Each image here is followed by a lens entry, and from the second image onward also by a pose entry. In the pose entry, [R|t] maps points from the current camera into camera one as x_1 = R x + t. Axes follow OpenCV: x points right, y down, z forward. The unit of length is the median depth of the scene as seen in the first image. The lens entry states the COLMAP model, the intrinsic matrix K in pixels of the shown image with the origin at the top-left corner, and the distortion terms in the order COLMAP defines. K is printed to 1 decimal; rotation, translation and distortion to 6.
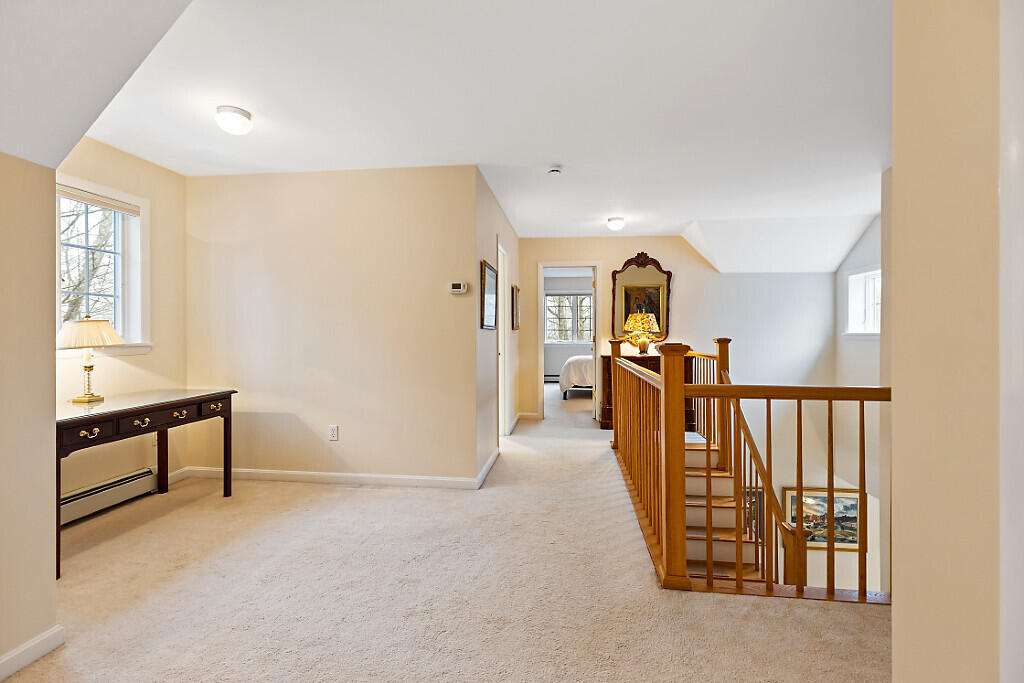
lens RADIAL K [[470.6, 0, 515.5], [0, 470.6, 337.1], [0, 0, 1]] dist [-0.001279, -0.000919]
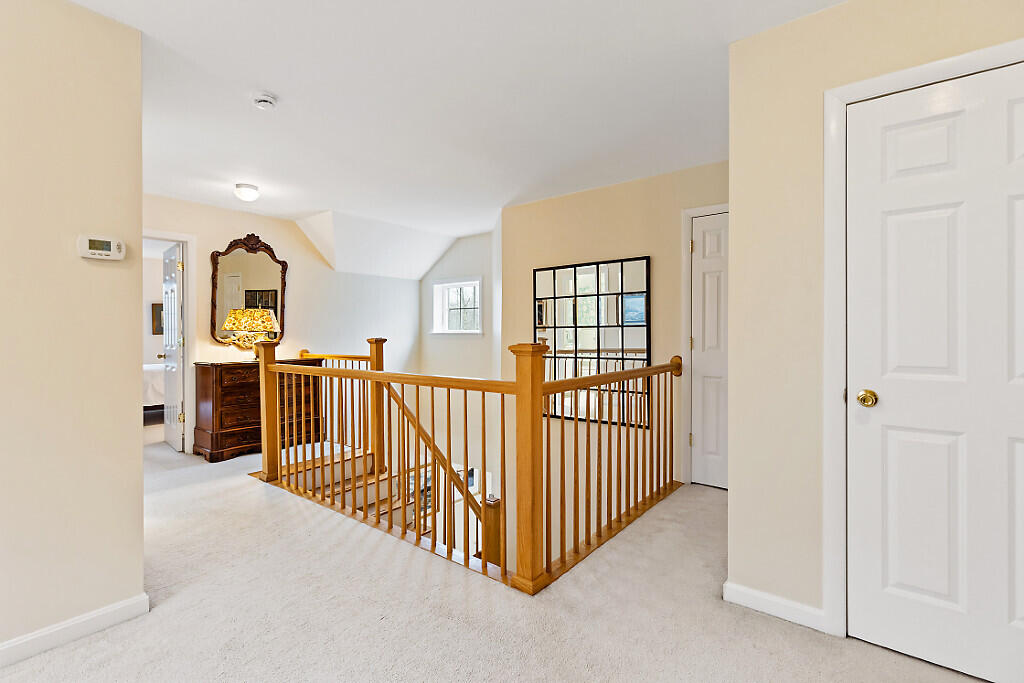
lens RADIAL K [[470.6, 0, 518.0], [0, 470.6, 337.4], [0, 0, 1]] dist [-0.001279, -0.000919]
pose [[0.514563, -0.012645, 0.857359, -0.205784], [0.012644, 0.999894, 0.007159, -0.002121], [-0.857359, 0.007157, 0.514669, 0.203742]]
